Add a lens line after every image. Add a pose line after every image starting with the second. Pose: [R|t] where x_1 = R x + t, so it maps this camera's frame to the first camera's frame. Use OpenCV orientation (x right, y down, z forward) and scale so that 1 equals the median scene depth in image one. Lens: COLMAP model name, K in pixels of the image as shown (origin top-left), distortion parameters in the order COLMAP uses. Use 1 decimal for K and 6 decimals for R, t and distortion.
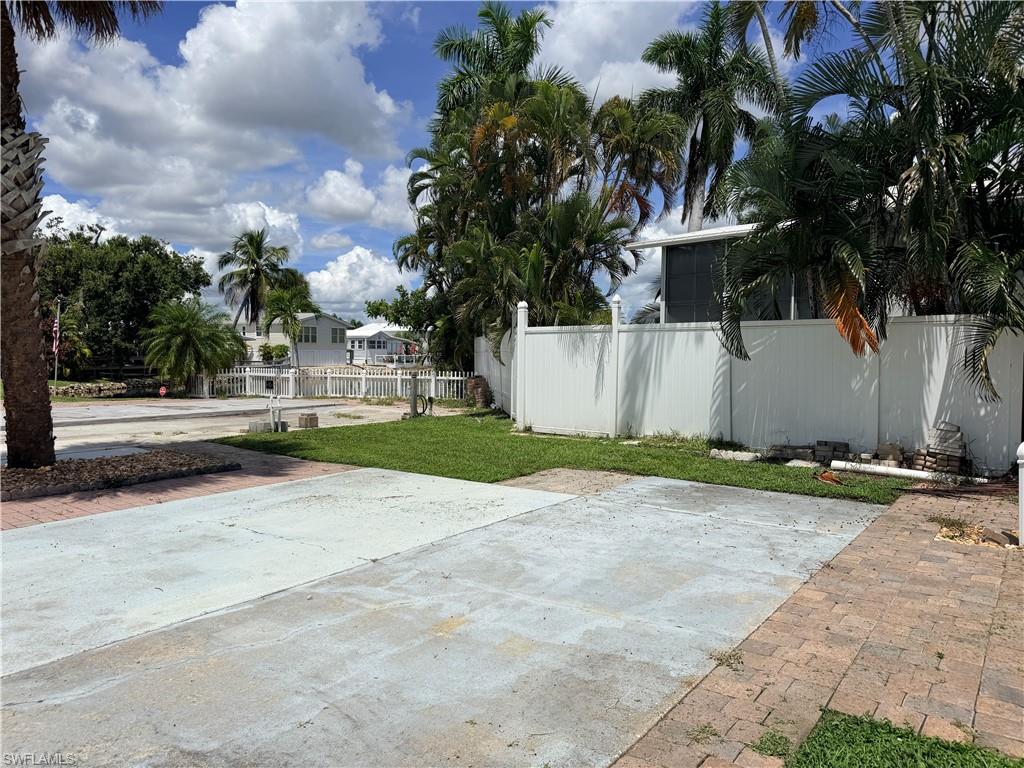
lens RADIAL K [[708.8, 0, 513.8], [0, 708.8, 391.5], [0, 0, 1]] dist [0.117728, -0.185952]
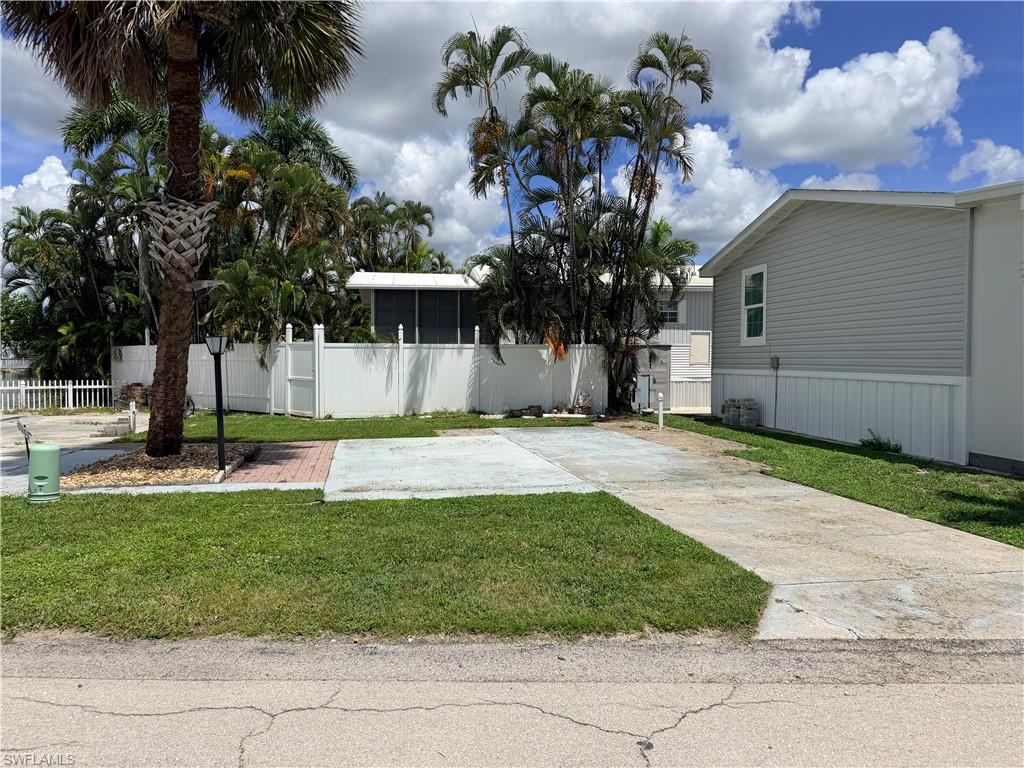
lens RADIAL K [[708.8, 0, 513.8], [0, 708.8, 391.5], [0, 0, 1]] dist [0.117728, -0.185952]
pose [[0.675820, -0.038635, 0.736054, -0.855621], [0.043828, 0.998965, 0.012193, 0.002713], [-0.735763, 0.024019, 0.676813, -0.240034]]
